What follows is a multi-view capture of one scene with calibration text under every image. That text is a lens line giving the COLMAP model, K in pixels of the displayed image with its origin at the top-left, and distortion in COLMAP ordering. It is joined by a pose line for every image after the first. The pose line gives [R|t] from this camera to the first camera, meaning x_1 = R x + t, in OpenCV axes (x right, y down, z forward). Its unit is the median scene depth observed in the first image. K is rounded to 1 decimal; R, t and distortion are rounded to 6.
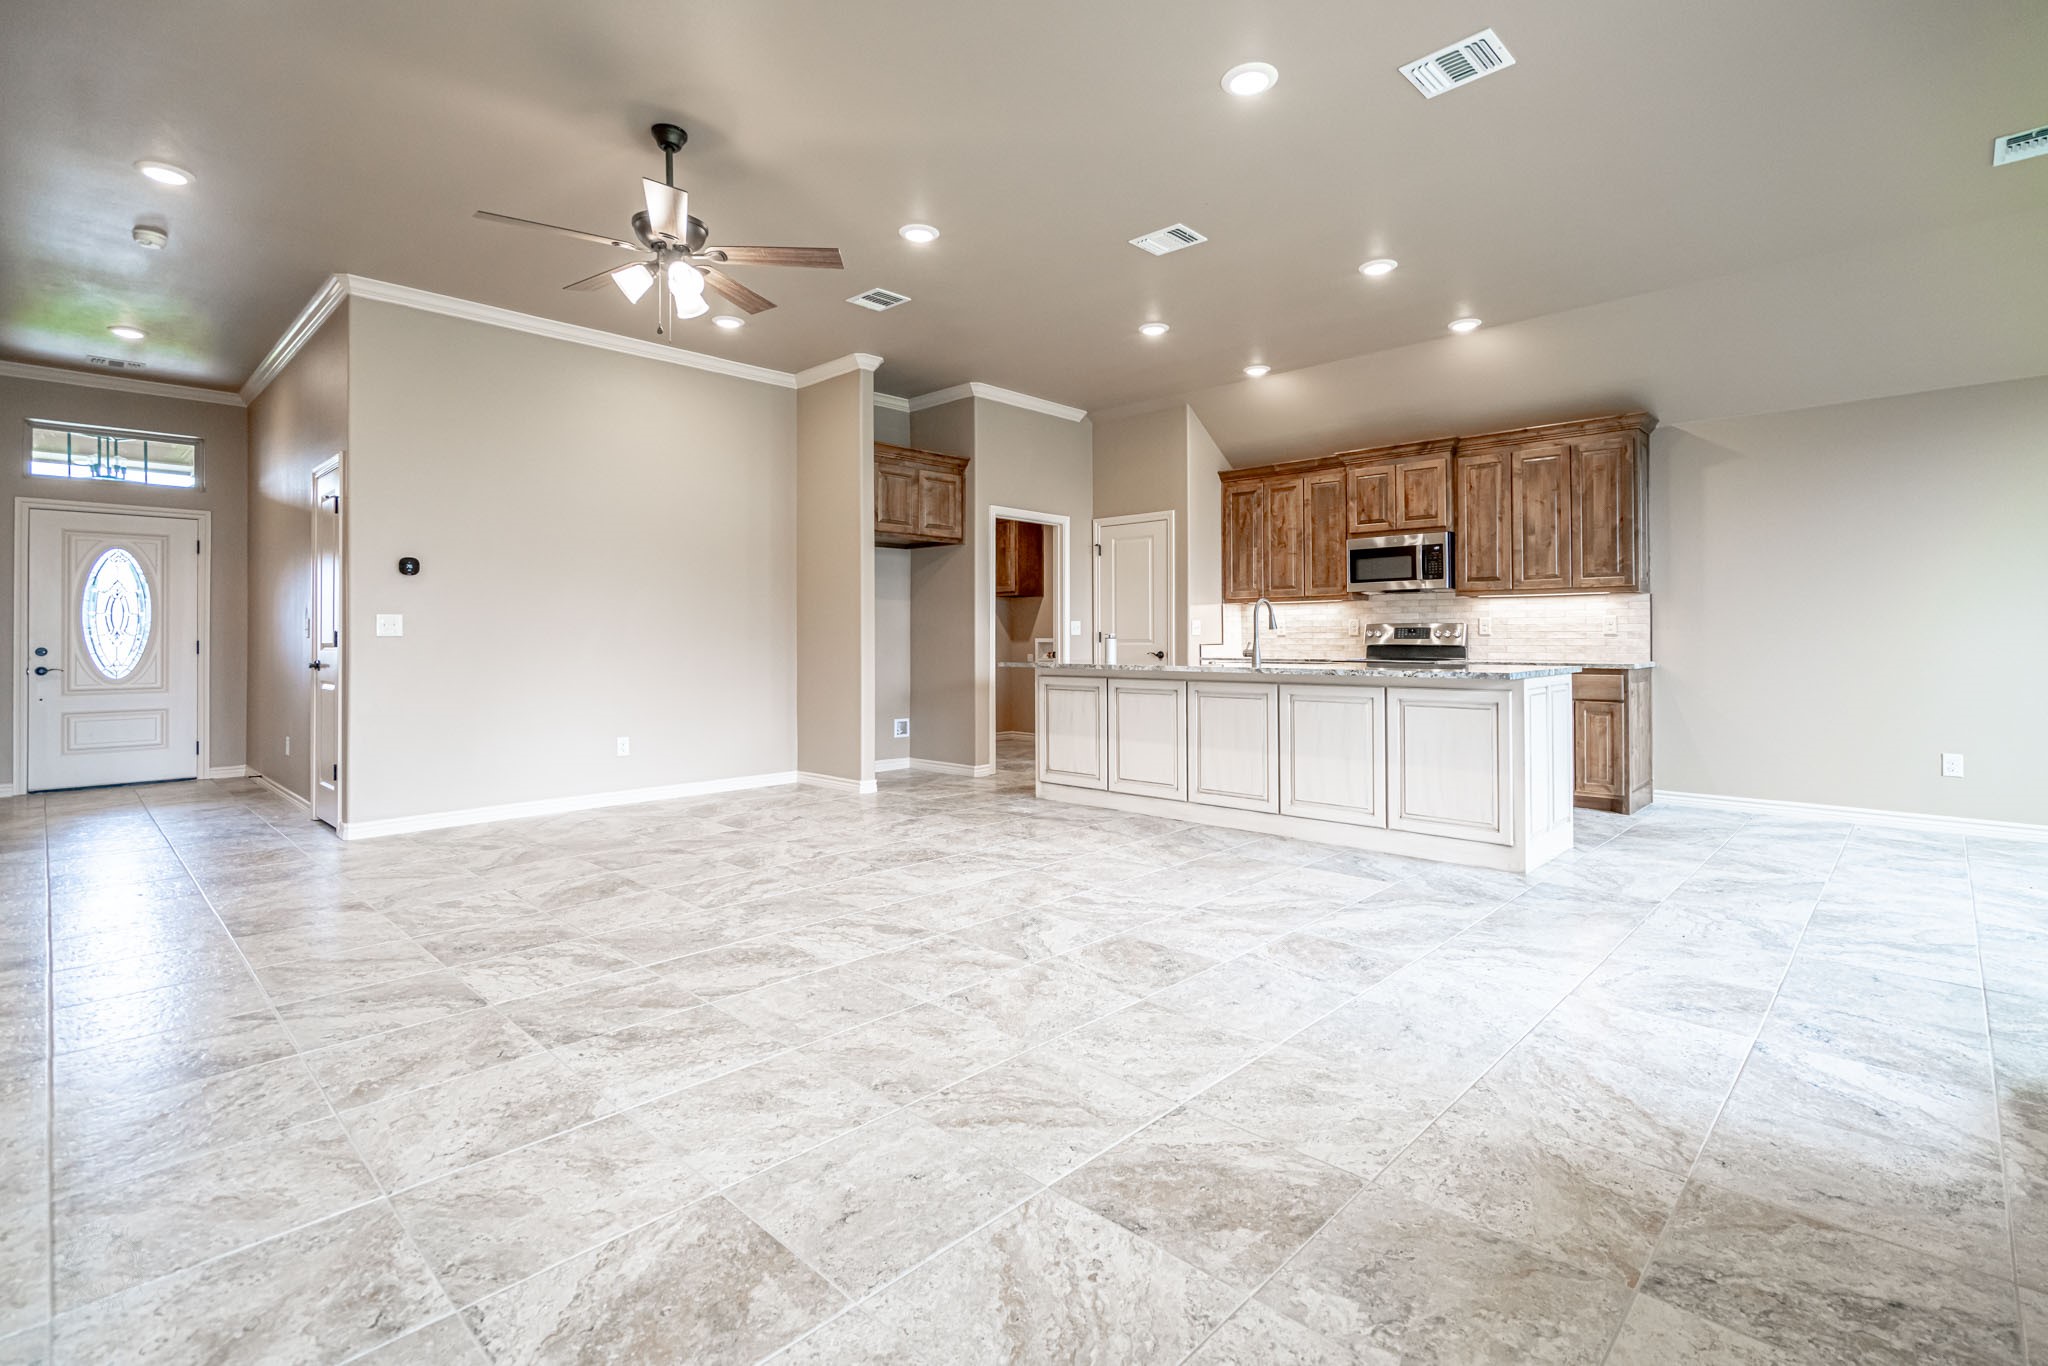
lens RADIAL K [[946.2, 0, 1031.7], [0, 946.2, 630.1], [0, 0, 1]] dist [-0.003226, 0.000244]
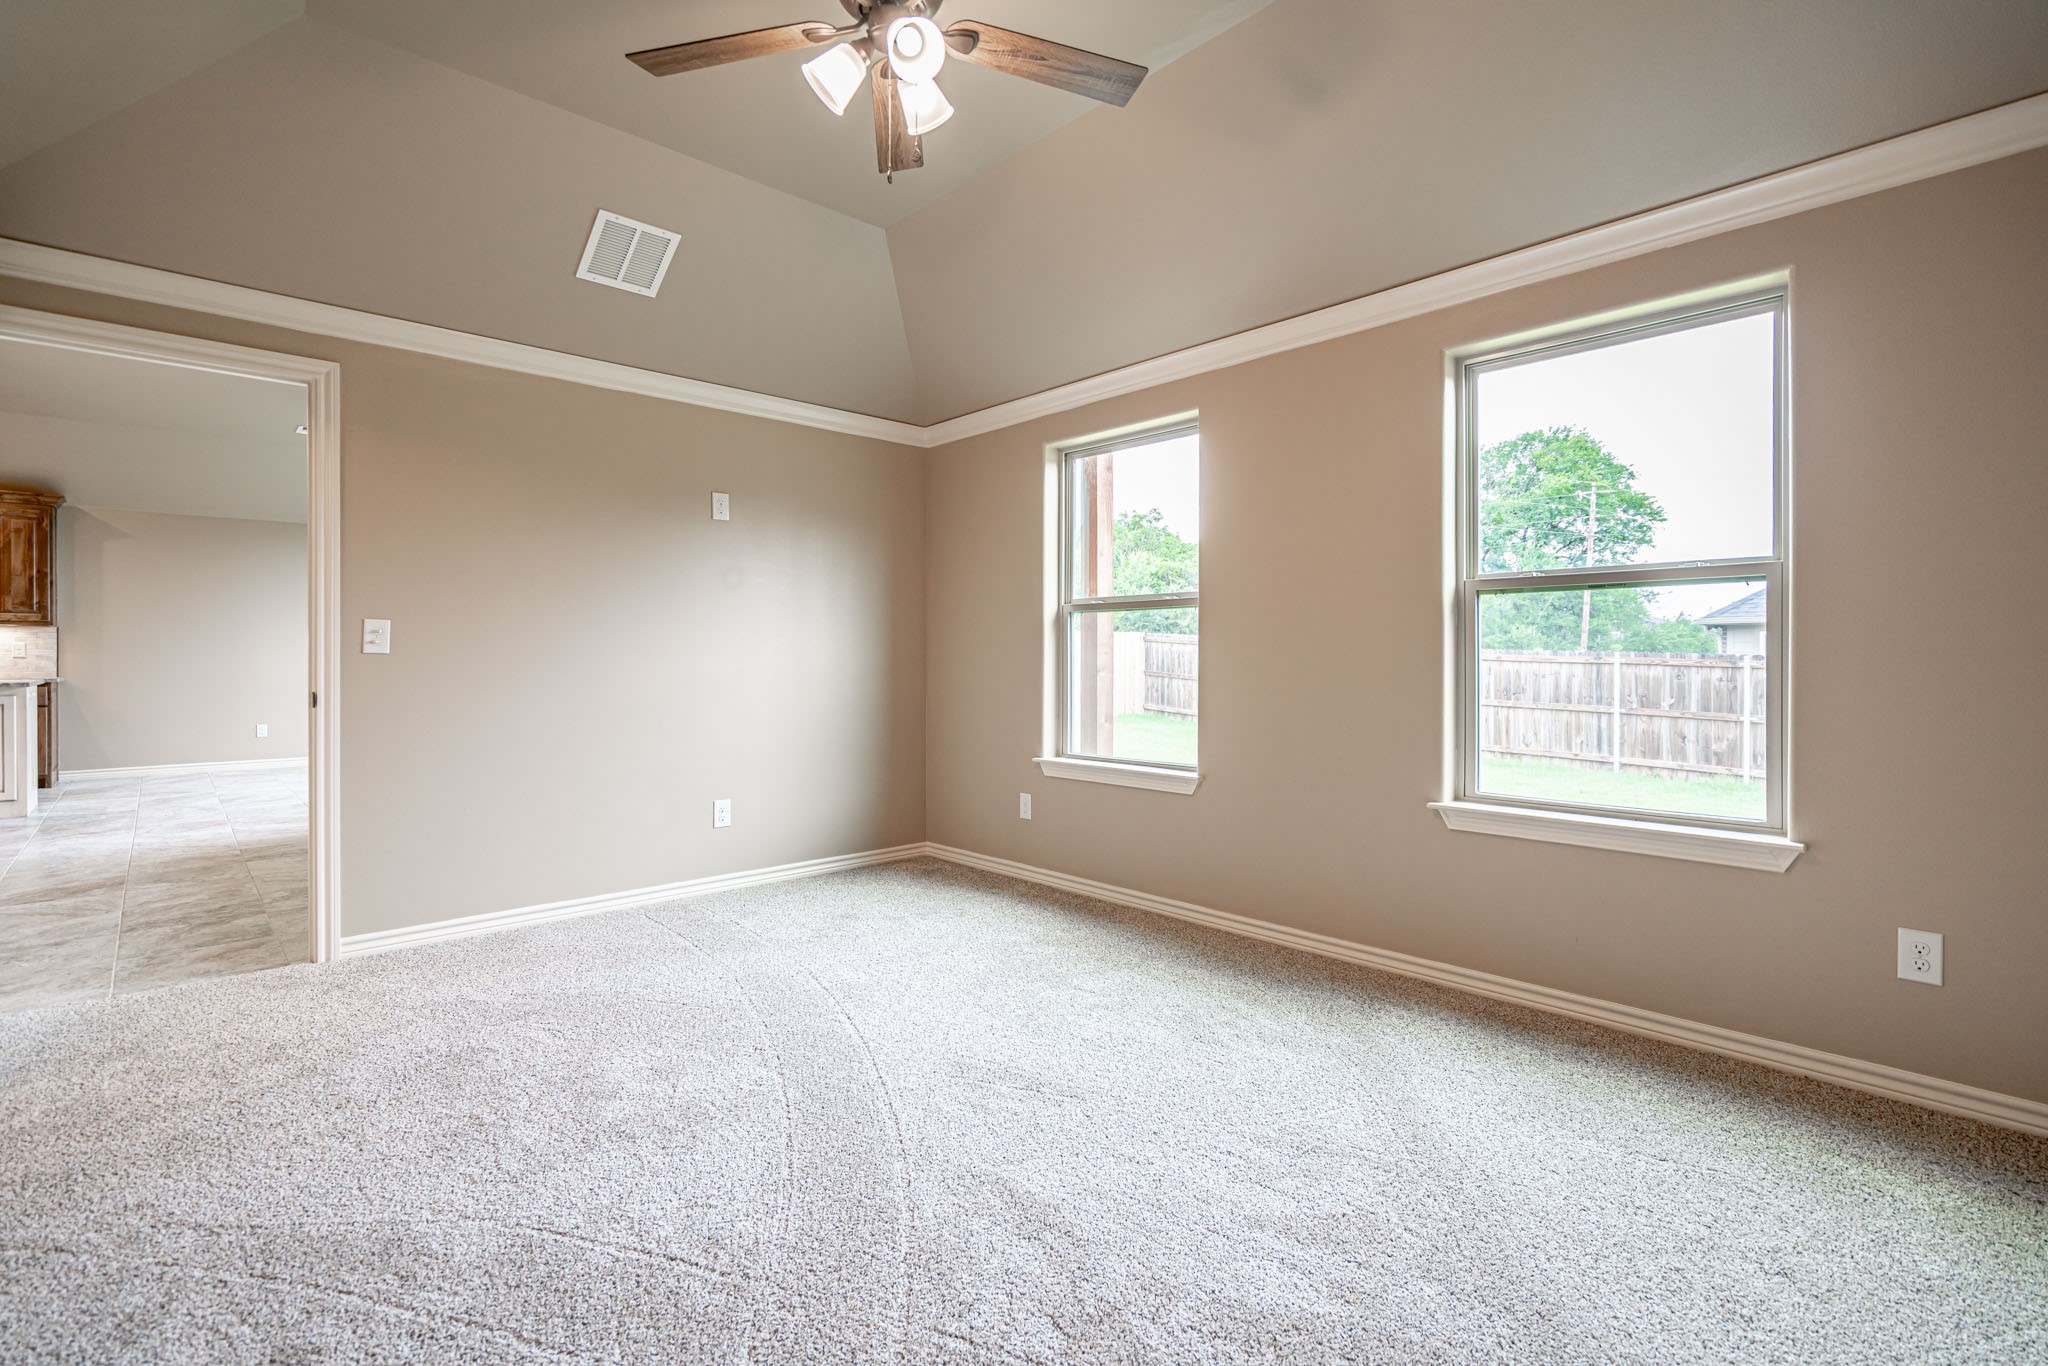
lens RADIAL K [[935.9, 0, 1012.0], [0, 935.9, 658.4], [0, 0, 1]] dist [-0.000339, 0.000675]
pose [[0.082889, 0.001019, 0.996558, -0.590109], [-0.010471, 0.999945, -0.000151, -0.008110], [-0.996504, -0.010423, 0.082895, -0.493444]]
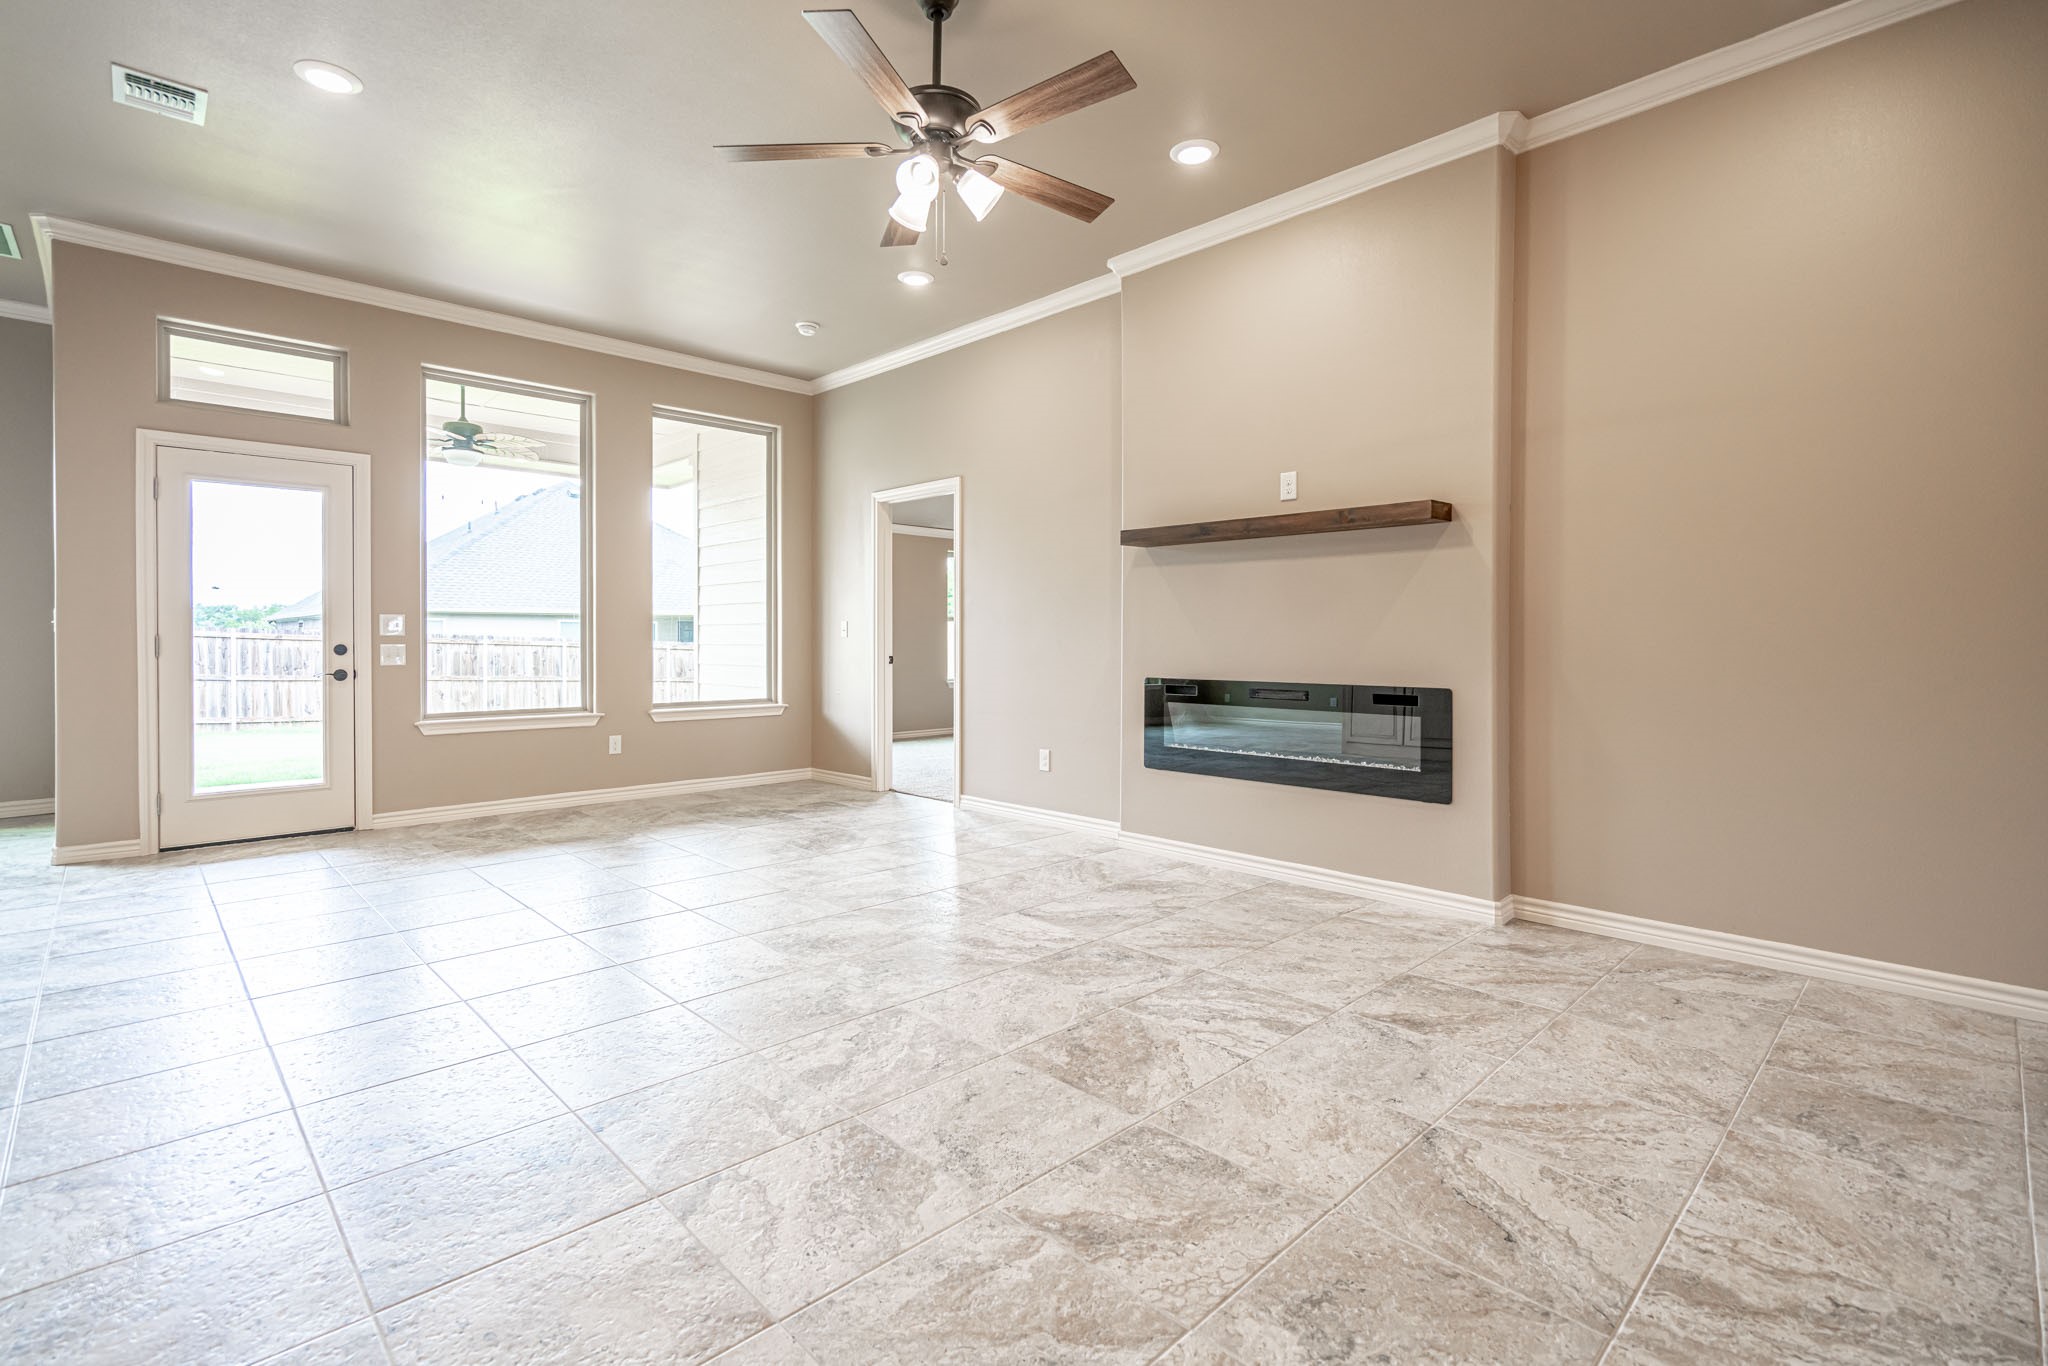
lens RADIAL K [[961.6, 0, 1027.9], [0, 961.6, 647.2], [0, 0, 1]] dist [0.001950, 0.000393]
pose [[-0.999453, -0.000946, 0.033045, -0.293458], [-0.001036, 0.999996, -0.002707, 0.011916], [-0.033042, -0.002739, -0.999450, 1.088880]]
